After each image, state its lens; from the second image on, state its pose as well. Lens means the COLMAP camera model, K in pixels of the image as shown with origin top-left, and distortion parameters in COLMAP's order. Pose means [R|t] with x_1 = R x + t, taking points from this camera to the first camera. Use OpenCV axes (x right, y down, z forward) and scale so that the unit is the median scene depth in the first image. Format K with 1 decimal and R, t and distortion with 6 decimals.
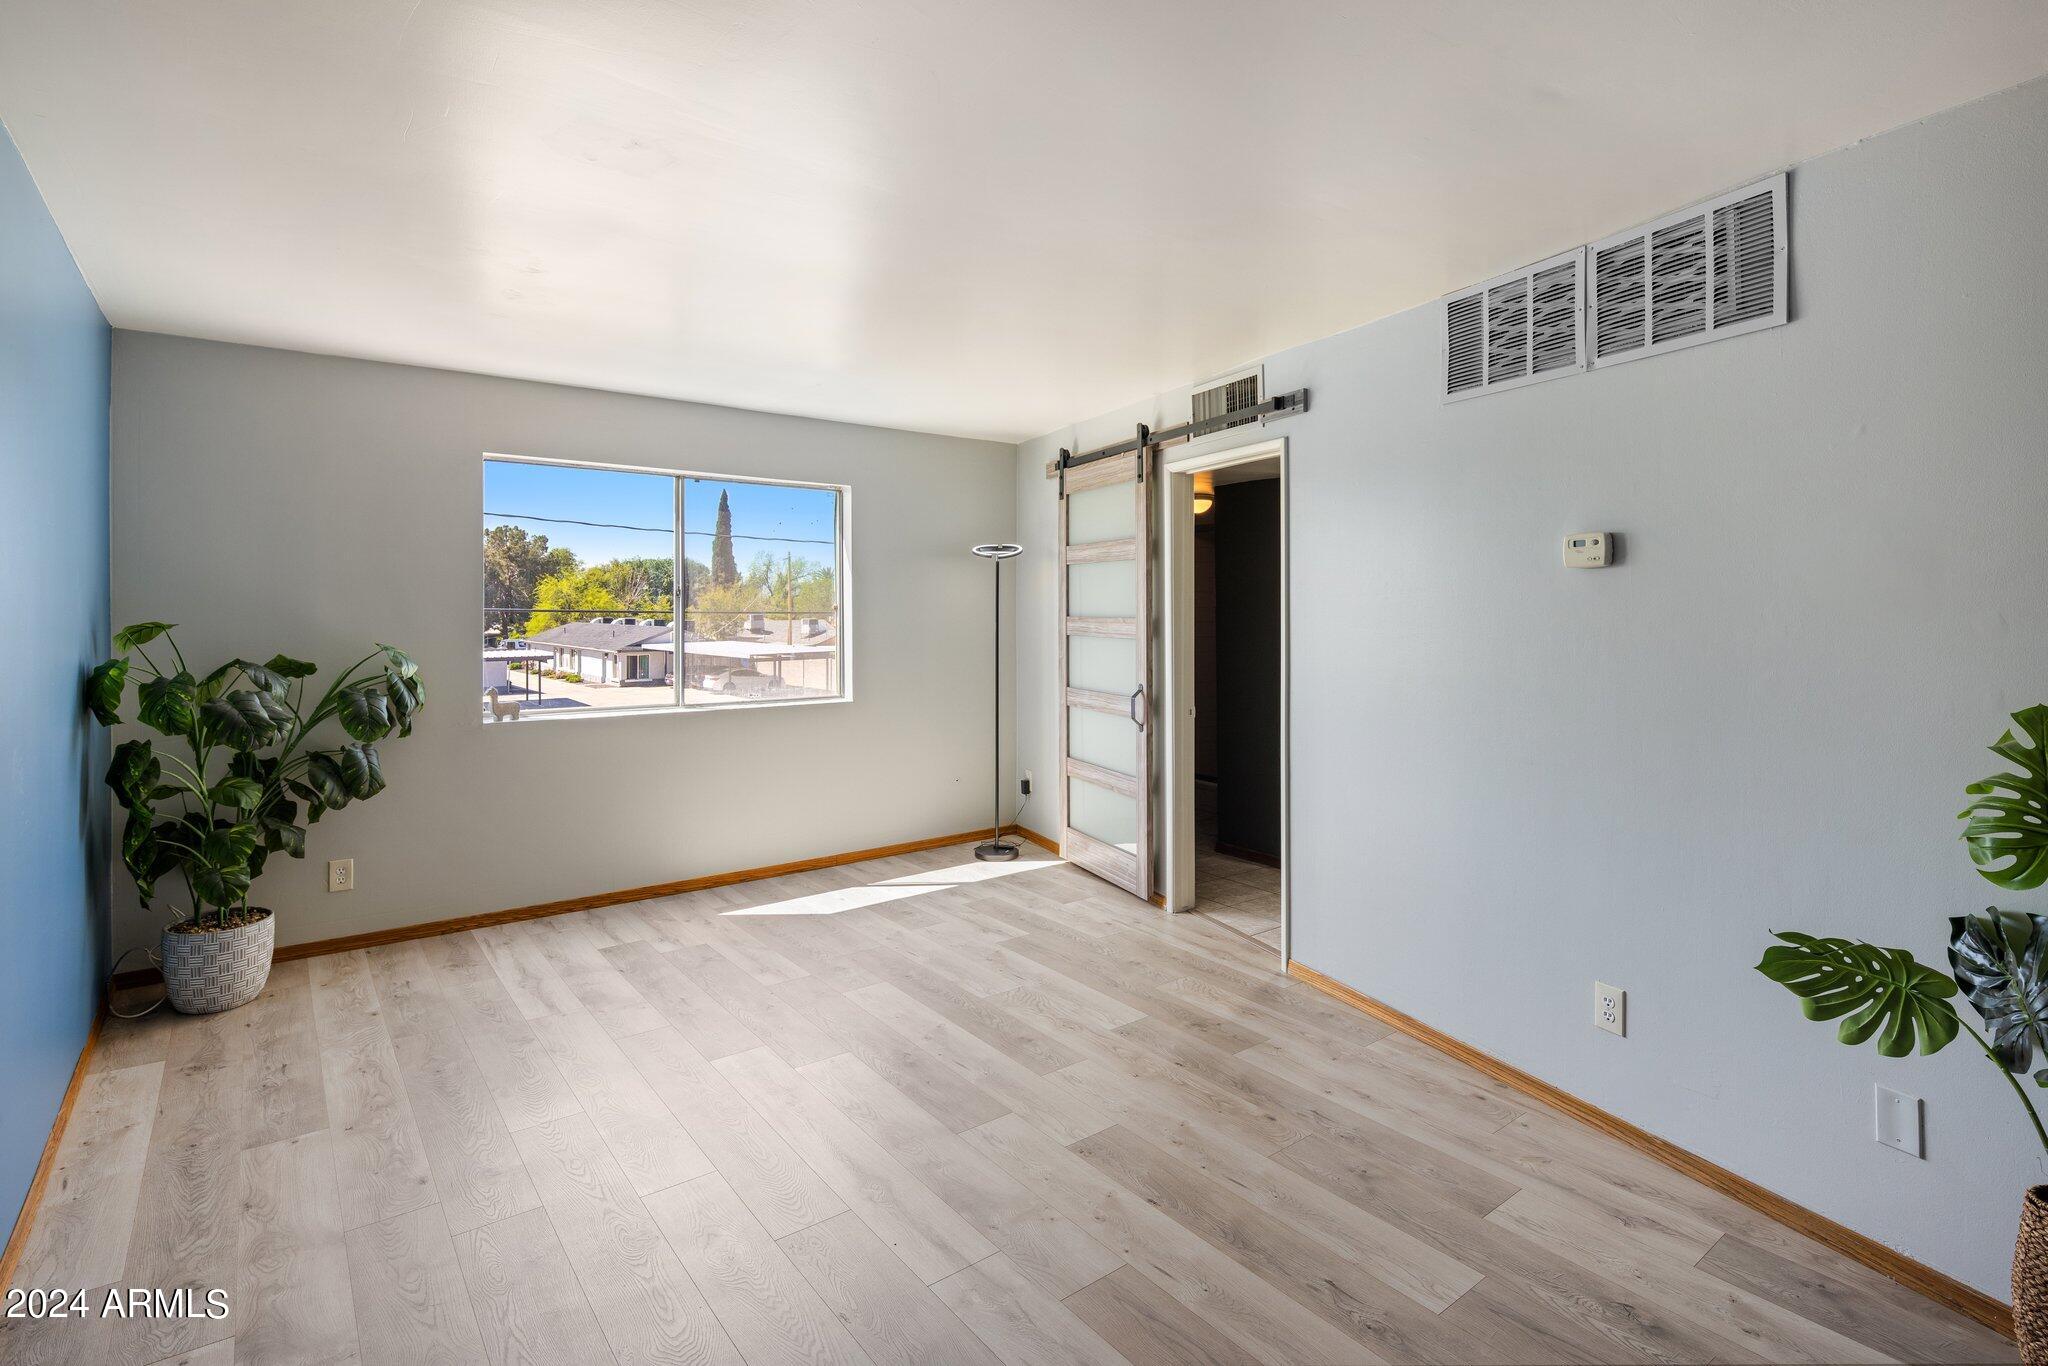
lens RADIAL K [[985.1, 0, 1025.3], [0, 985.1, 608.6], [0, 0, 1]] dist [0.003297, 0.000450]
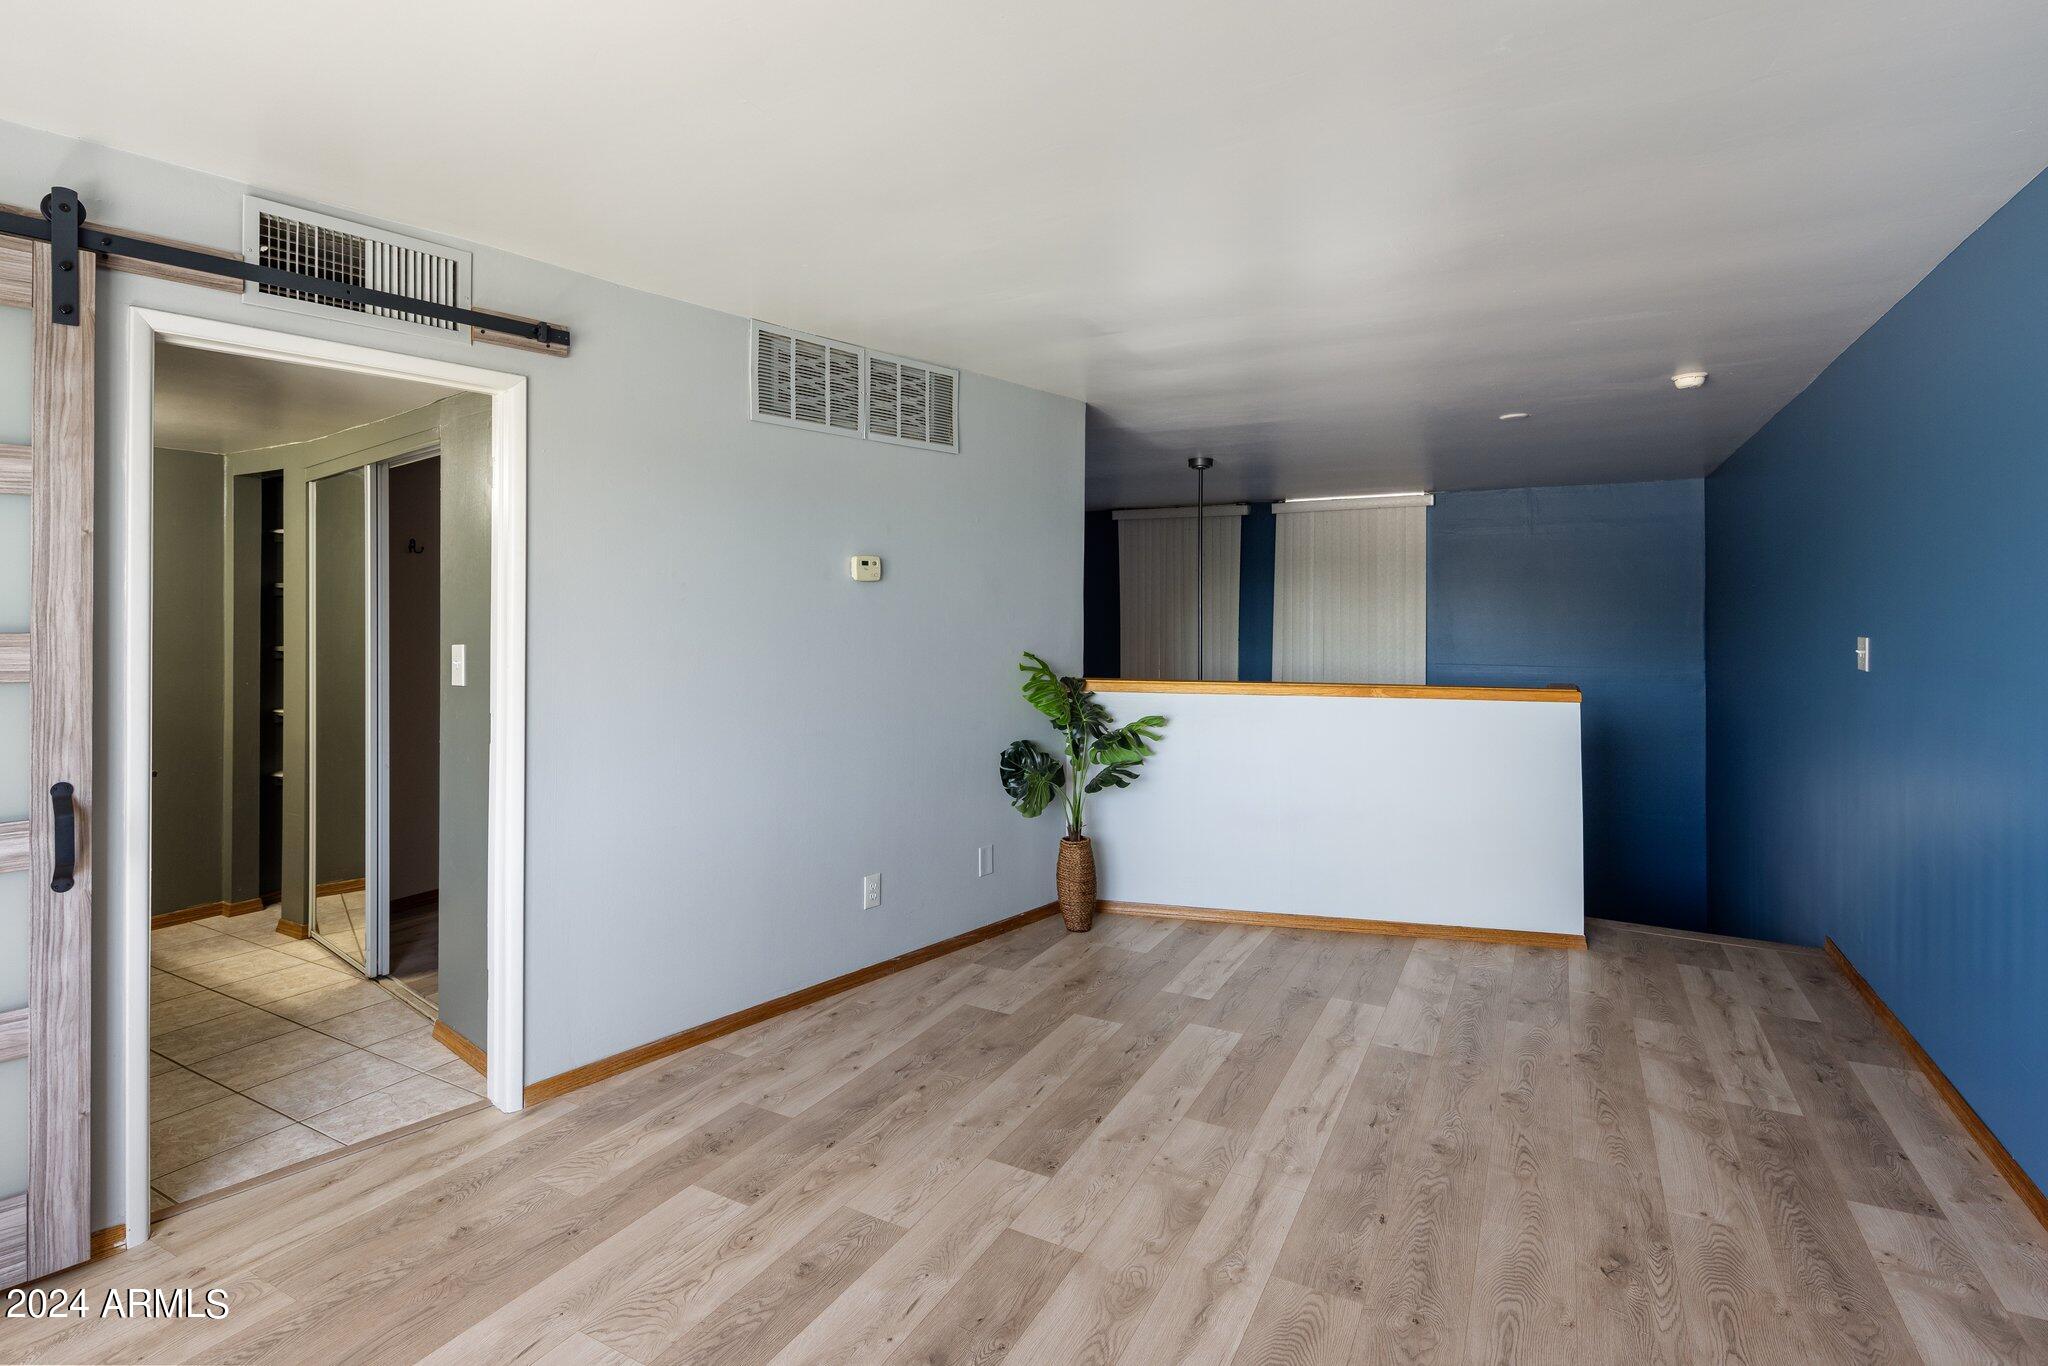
lens RADIAL K [[985.1, 0, 1025.3], [0, 985.1, 608.6], [0, 0, 1]] dist [0.003297, 0.000450]
pose [[-0.401691, 0.001223, 0.915774, -0.761485], [0.000113, 0.999999, -0.001286, -0.000648], [-0.915775, -0.000413, -0.401691, 1.305393]]
